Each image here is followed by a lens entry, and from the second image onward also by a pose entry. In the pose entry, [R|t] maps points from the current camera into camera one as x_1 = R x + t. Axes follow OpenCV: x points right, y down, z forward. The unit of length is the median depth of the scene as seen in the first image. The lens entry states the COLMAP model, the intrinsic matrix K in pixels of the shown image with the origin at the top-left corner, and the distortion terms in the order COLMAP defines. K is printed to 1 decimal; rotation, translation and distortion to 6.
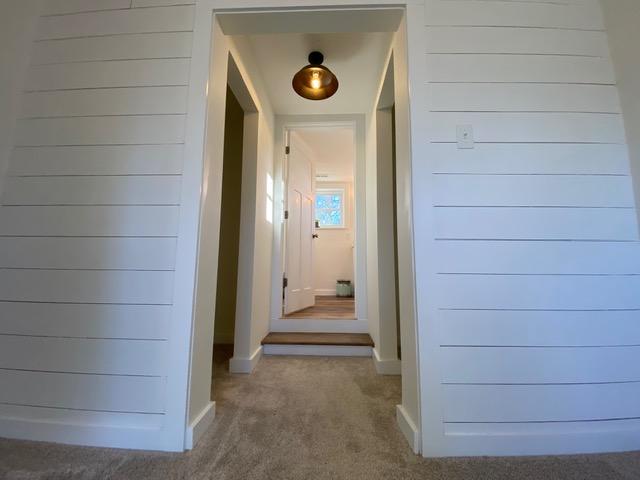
lens RADIAL K [[259.5, 0, 321.4], [0, 259.5, 238.1], [0, 0, 1]] dist [0.023613, -0.020761]
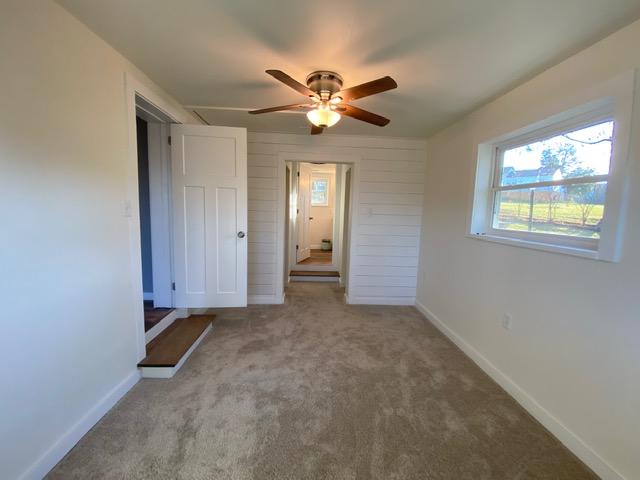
lens RADIAL K [[259.5, 0, 321.4], [0, 259.5, 238.1], [0, 0, 1]] dist [0.023613, -0.020761]
pose [[0.996735, 0.016423, 0.079051, -0.110162], [-0.033660, 0.974473, 0.221967, -0.322978], [-0.073388, -0.223903, 0.971844, -0.866825]]
